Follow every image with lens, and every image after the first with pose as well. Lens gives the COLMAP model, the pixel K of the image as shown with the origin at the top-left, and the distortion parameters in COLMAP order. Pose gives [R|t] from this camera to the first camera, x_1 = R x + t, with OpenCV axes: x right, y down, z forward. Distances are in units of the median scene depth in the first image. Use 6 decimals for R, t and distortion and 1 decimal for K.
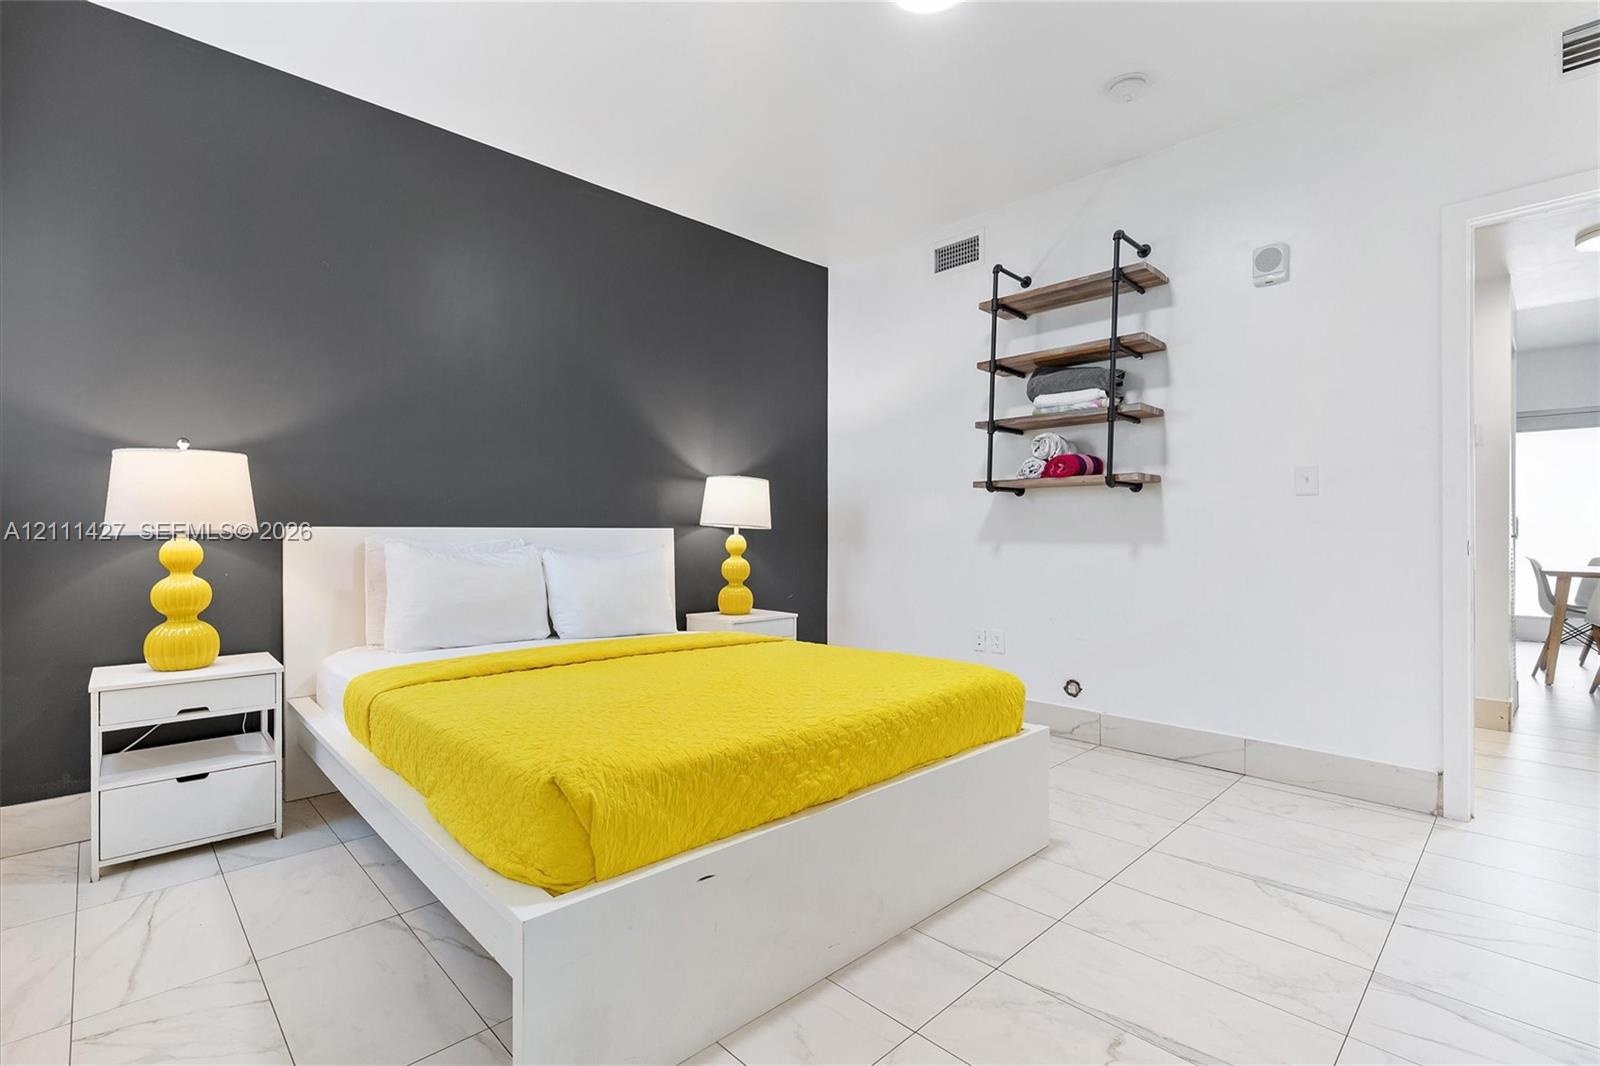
lens RADIAL K [[723.0, 0, 800.0], [0, 723.0, 533.0], [0, 0, 1]] dist [-0.002870, 0.000431]
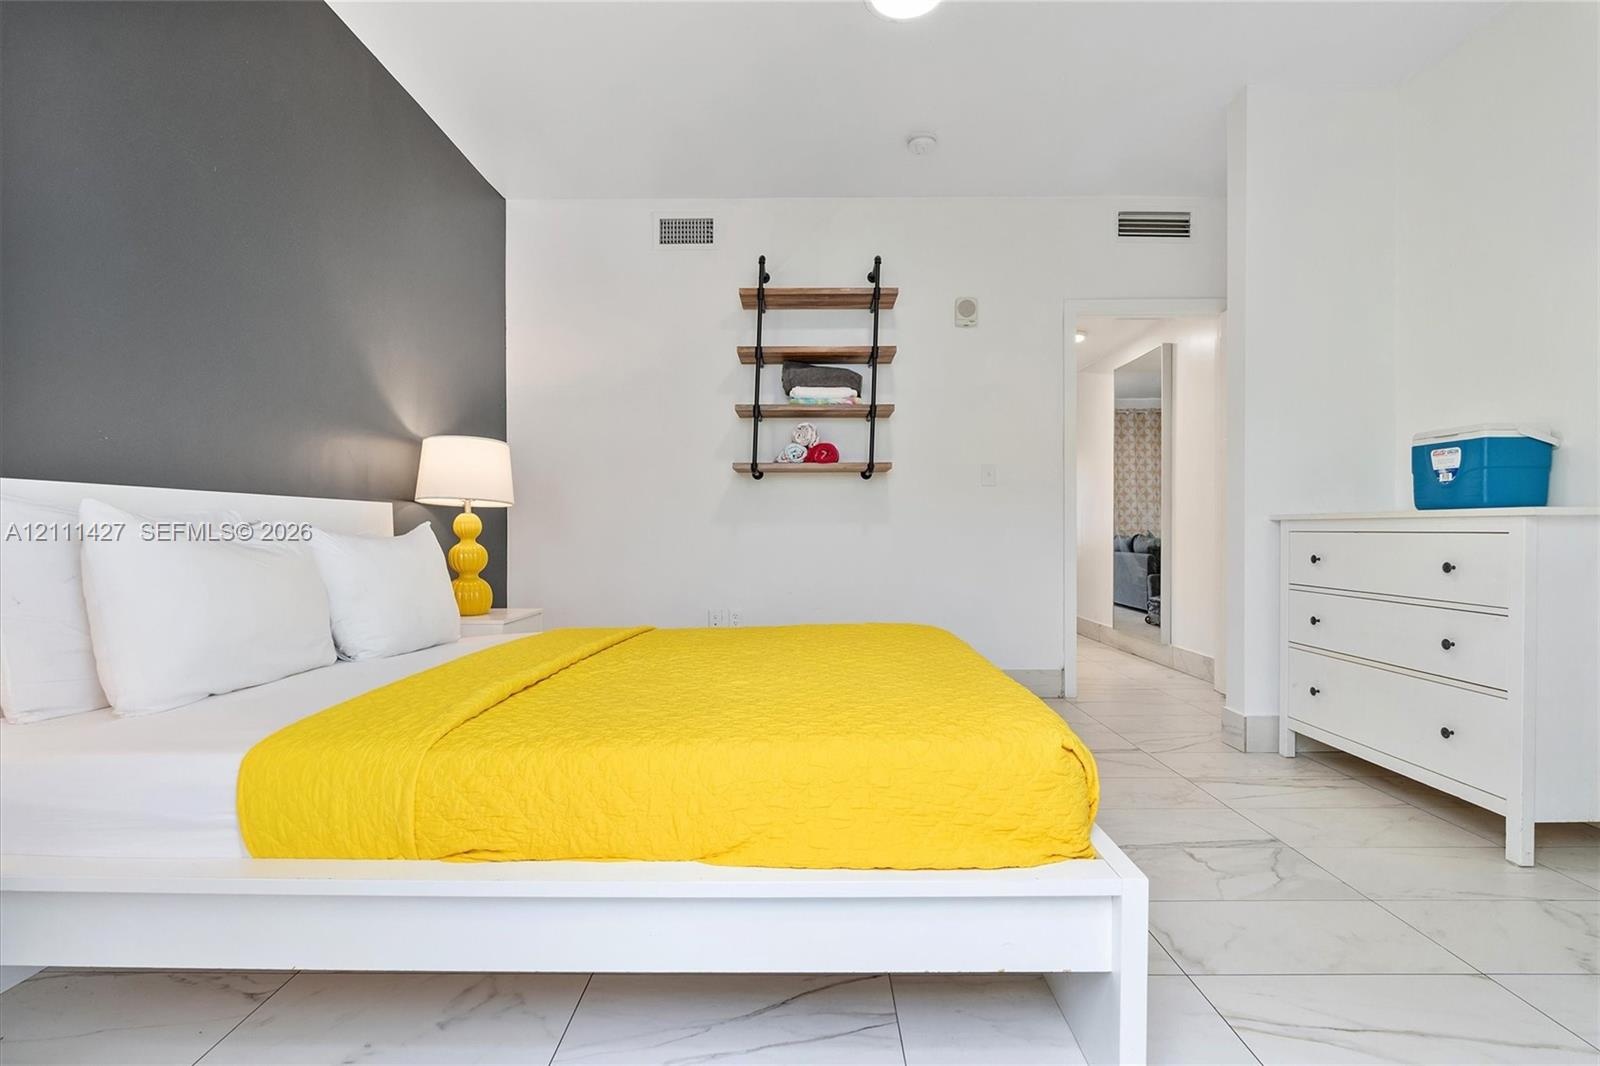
lens RADIAL K [[756.2, 0, 796.1], [0, 756.2, 527.2], [0, 0, 1]] dist [-0.003004, 0.000964]
pose [[0.700476, -0.003731, 0.713666, -0.495782], [0.007282, 0.999972, -0.001920, 0.023317], [-0.713639, 0.006542, 0.700483, 0.214176]]
